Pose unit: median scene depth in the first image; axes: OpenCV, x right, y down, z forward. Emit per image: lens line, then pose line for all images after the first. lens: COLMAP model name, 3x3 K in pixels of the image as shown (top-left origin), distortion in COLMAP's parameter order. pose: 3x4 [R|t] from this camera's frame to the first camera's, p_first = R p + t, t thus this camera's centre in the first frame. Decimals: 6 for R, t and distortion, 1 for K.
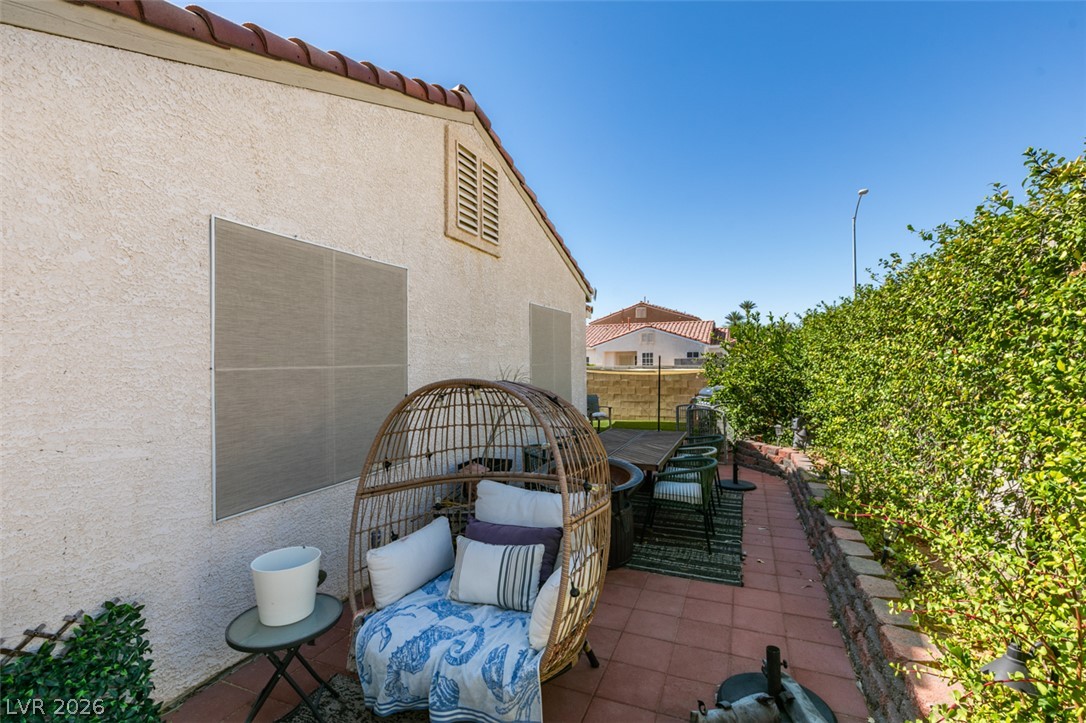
lens RADIAL K [[488.0, 0, 543.1], [0, 488.0, 361.8], [0, 0, 1]] dist [0.007376, -0.001205]
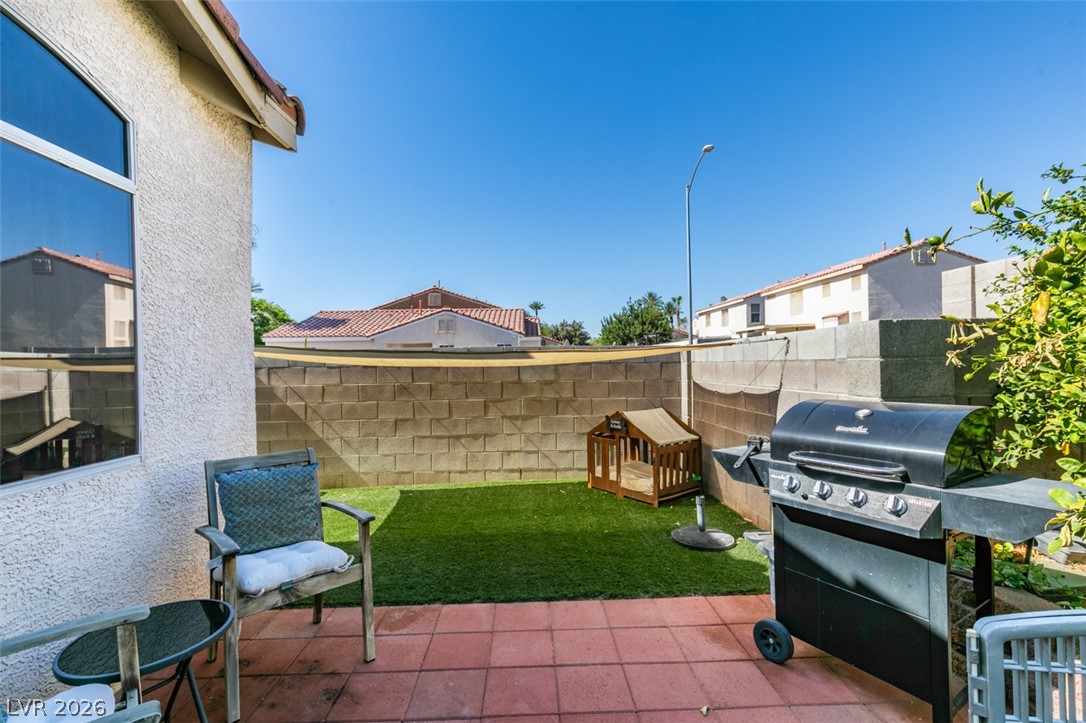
lens RADIAL K [[488.0, 0, 544.3], [0, 488.0, 363.4], [0, 0, 1]] dist [0.007376, -0.001205]
pose [[0.910248, -0.006104, 0.414019, 0.092059], [0.005432, 0.999981, 0.002801, 0.020550], [-0.414028, -0.000300, 0.910264, 0.590379]]
